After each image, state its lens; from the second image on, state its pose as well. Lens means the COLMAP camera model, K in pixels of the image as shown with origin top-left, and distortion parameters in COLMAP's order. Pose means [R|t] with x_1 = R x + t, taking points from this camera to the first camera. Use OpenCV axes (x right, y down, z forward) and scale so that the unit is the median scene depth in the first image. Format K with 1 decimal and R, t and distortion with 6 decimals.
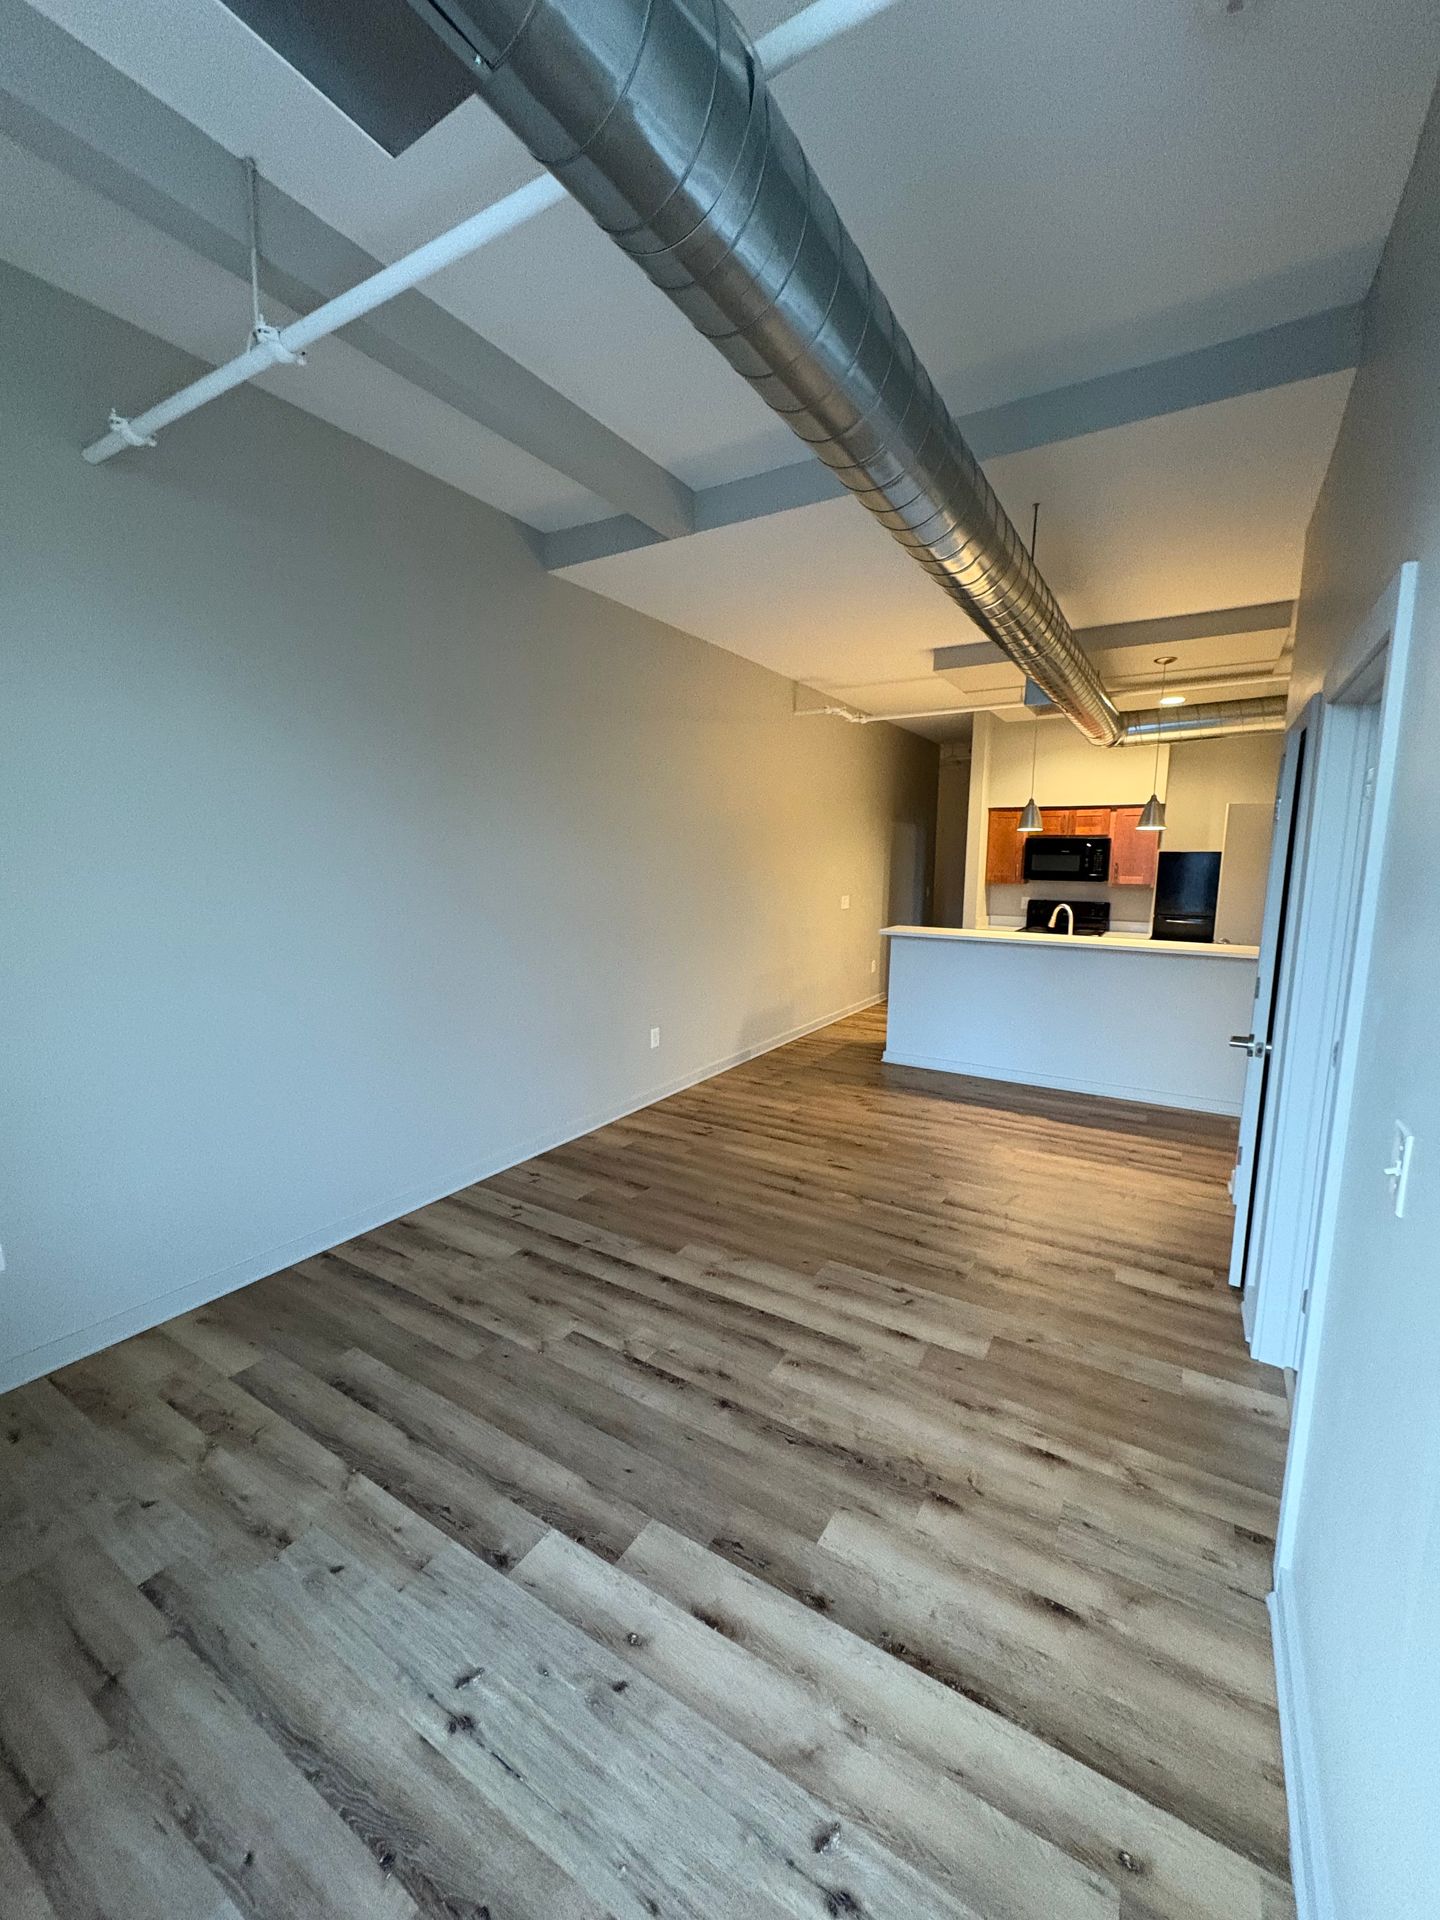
lens RADIAL K [[757.2, 0, 720.0], [0, 757.2, 960.0], [0, 0, 1]] dist [-0.004963, 0.000063]
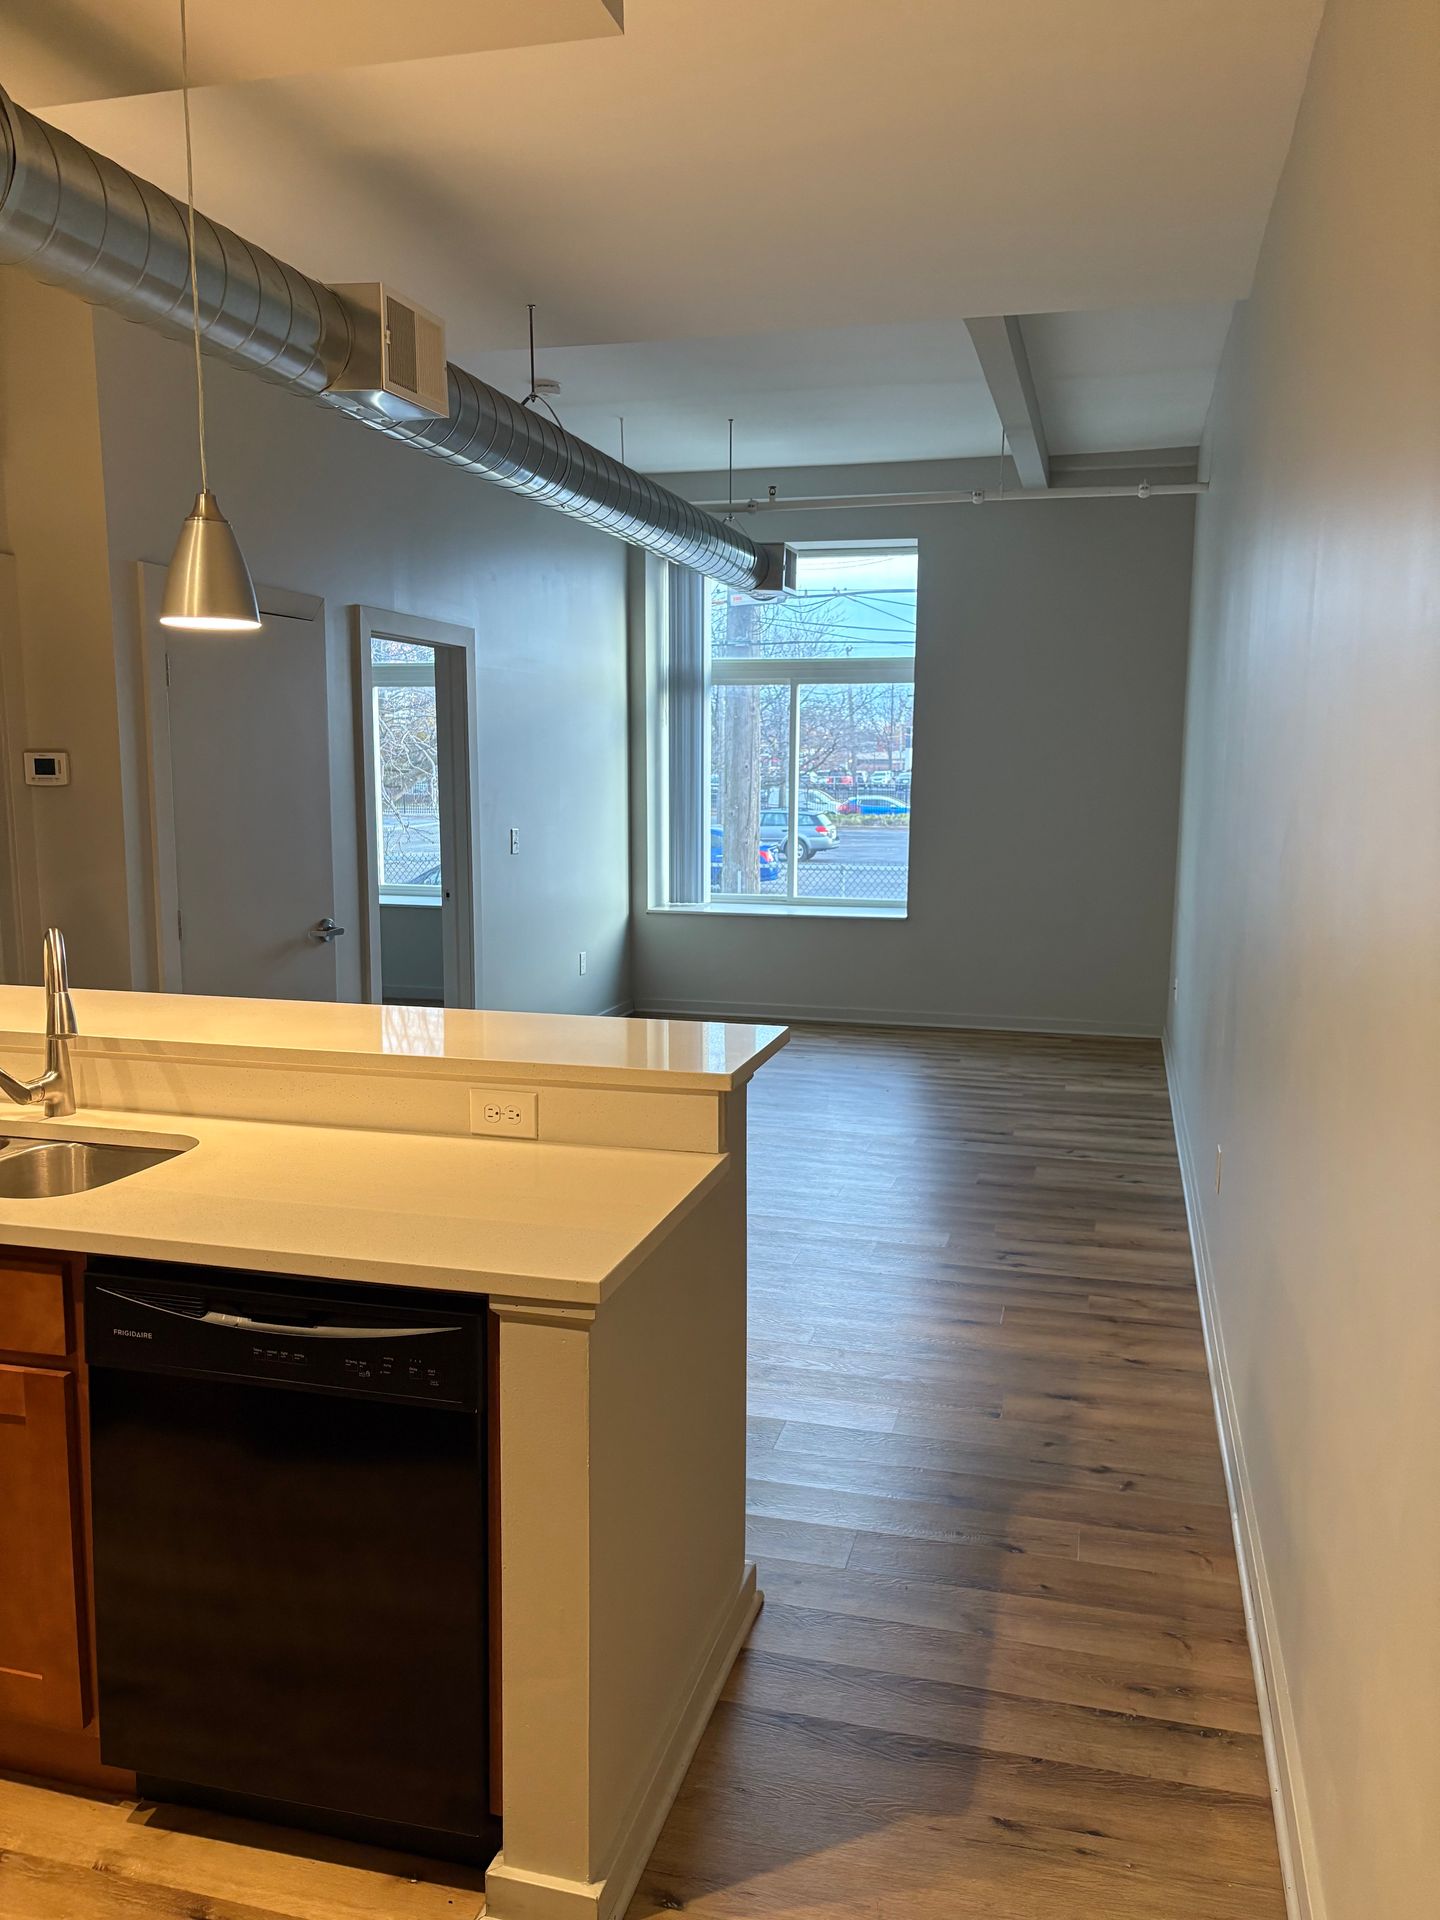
lens RADIAL K [[1436.9, 0, 720.0], [0, 1436.9, 960.0], [0, 0, 1]] dist [0.009200, 0.004242]
pose [[-0.958380, 0.024166, -0.284471, 0.467276], [-0.052679, 0.964333, 0.259398, -0.233870], [0.280593, 0.263588, -0.922924, 1.828682]]
